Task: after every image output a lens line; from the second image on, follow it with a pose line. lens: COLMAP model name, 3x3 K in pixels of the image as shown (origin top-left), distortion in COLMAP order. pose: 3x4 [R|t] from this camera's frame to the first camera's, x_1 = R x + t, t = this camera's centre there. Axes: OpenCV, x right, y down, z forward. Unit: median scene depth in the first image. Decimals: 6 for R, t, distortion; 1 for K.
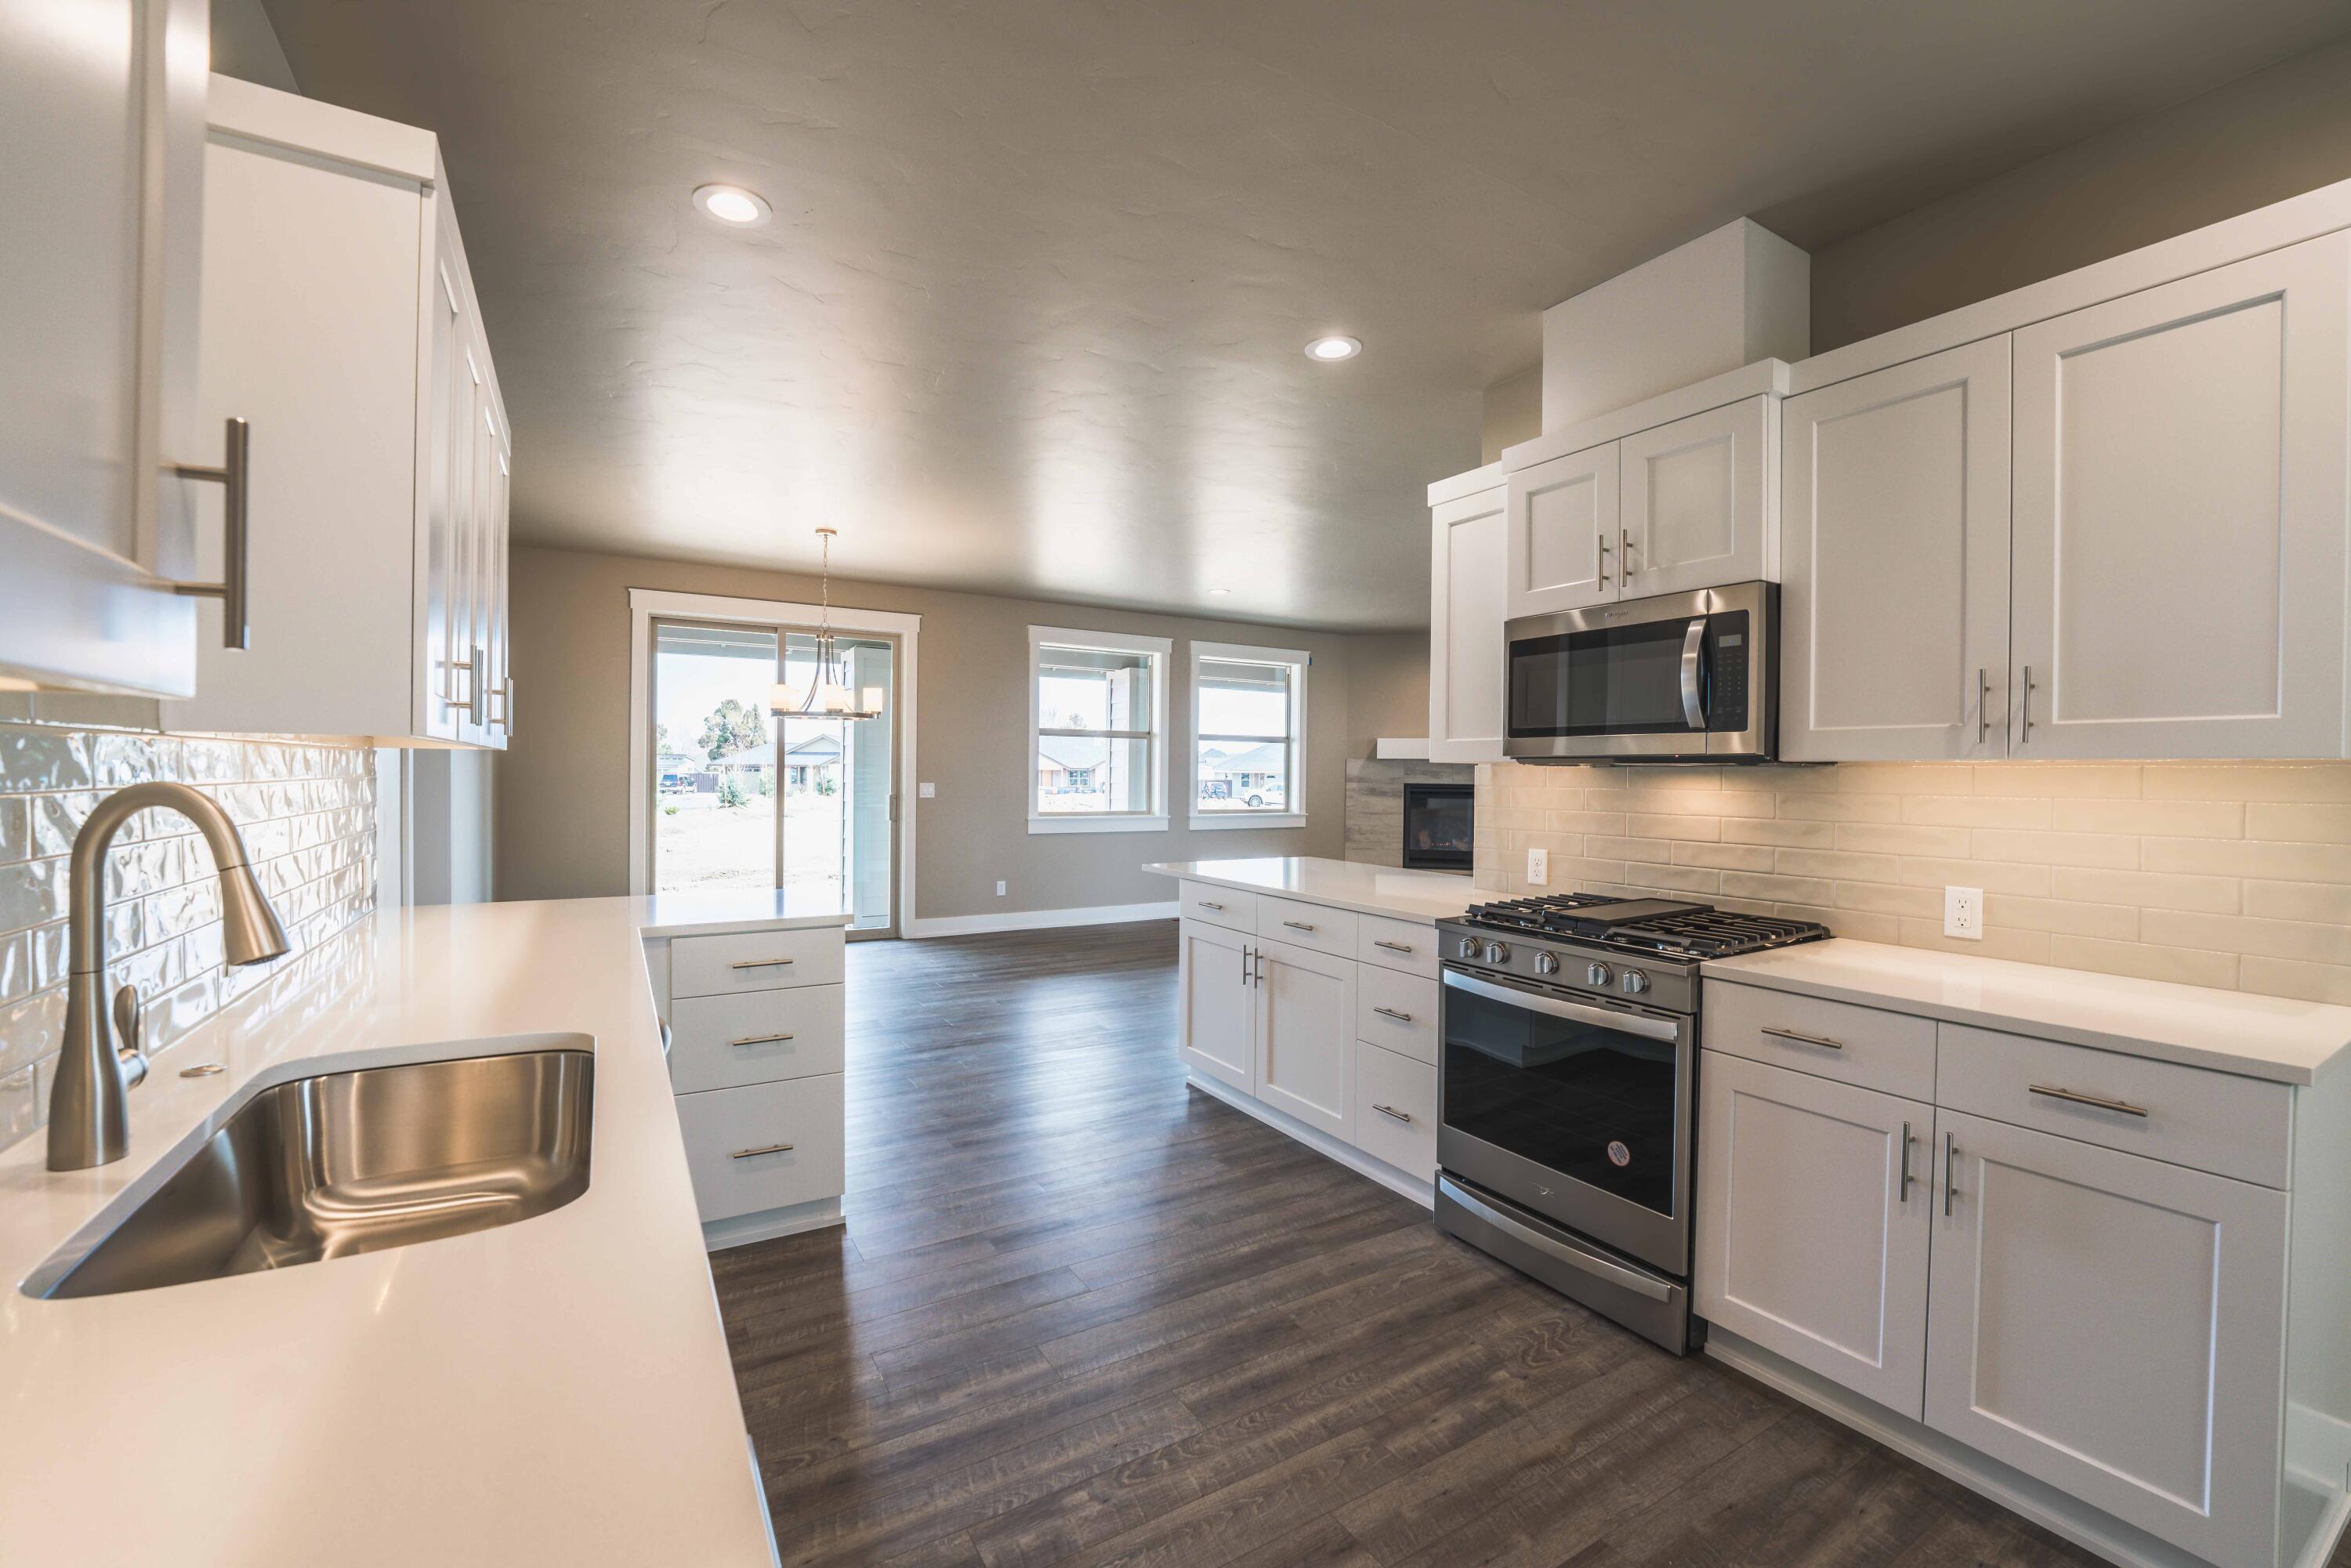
lens RADIAL K [[956.6, 0, 1179.6], [0, 956.6, 784.8], [0, 0, 1]] dist [-0.028661, 0.002247]
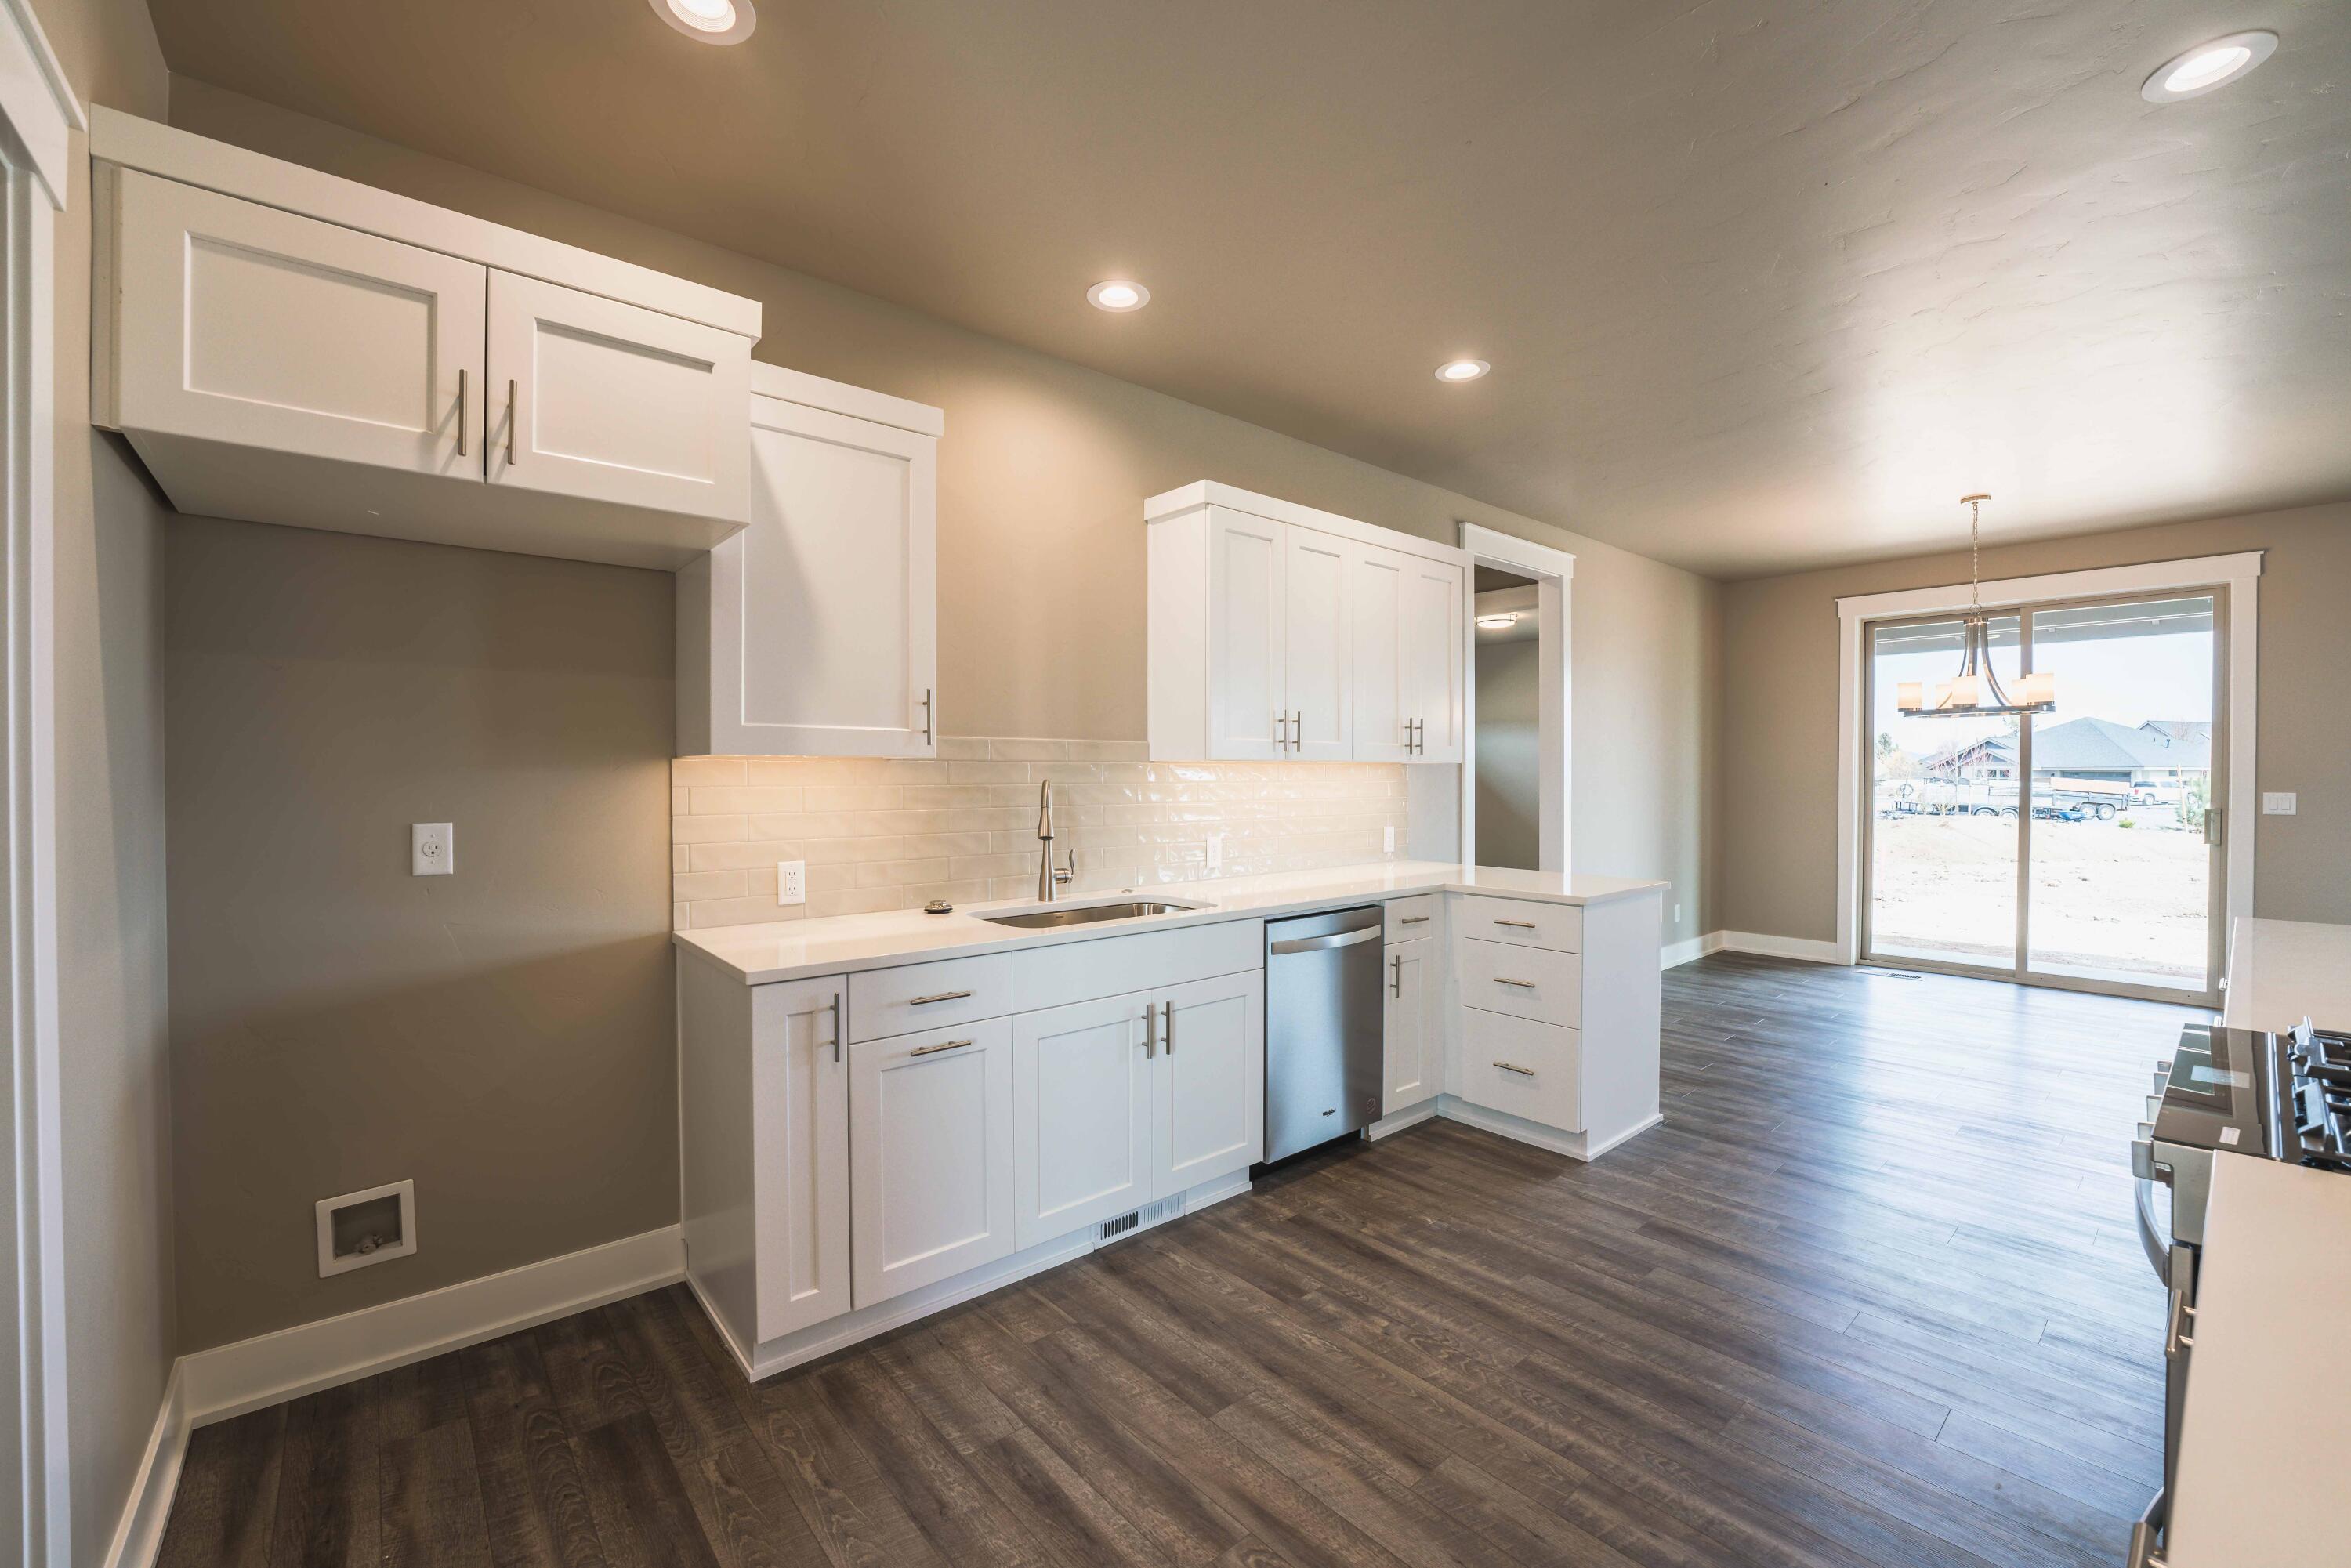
lens RADIAL K [[956.6, 0, 1165.2], [0, 956.6, 786.2], [0, 0, 1]] dist [-0.028661, 0.002247]
pose [[0.154677, 0.000507, -0.987965, 0.781270], [-0.010084, 0.999949, -0.001066, 0.006770], [0.987914, 0.010128, 0.154674, 0.328181]]
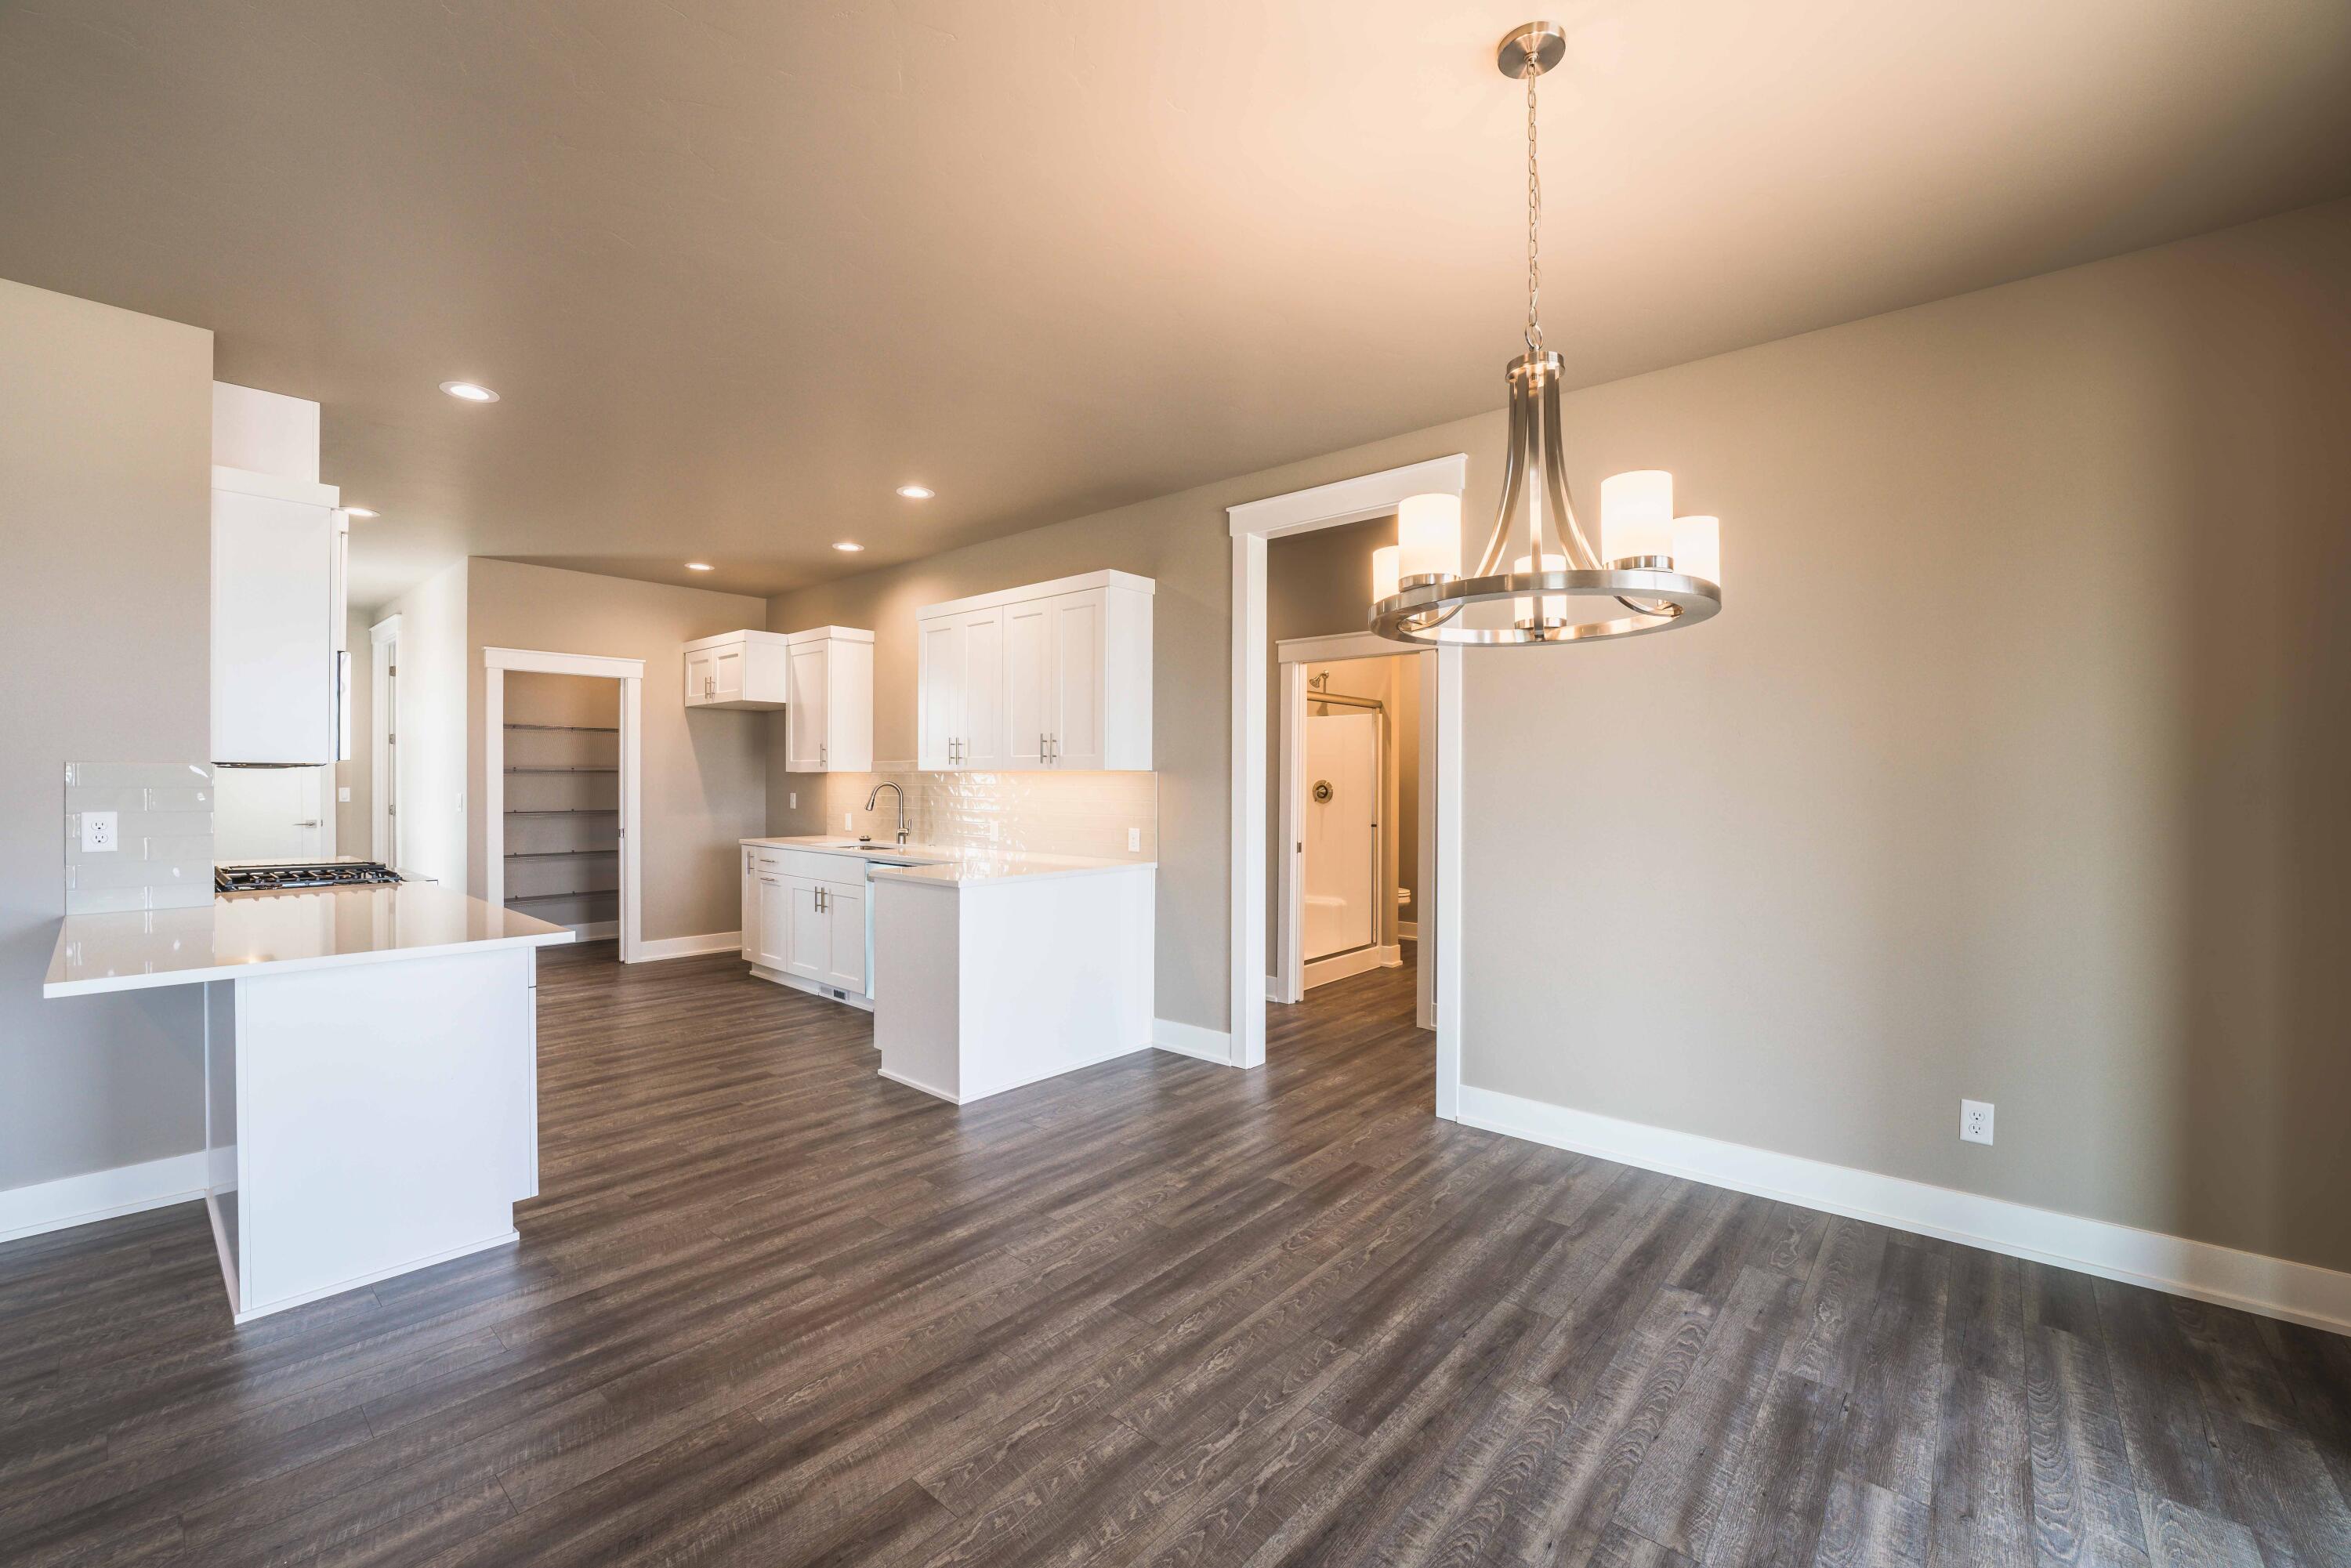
lens RADIAL K [[956.6, 0, 1158.4], [0, 956.6, 787.8], [0, 0, 1]] dist [-0.028661, 0.002247]
pose [[-0.956664, -0.013710, -0.290870, -0.360745], [-0.019529, 0.999663, 0.017111, -0.039542], [0.290537, 0.022050, -0.956610, 2.833403]]
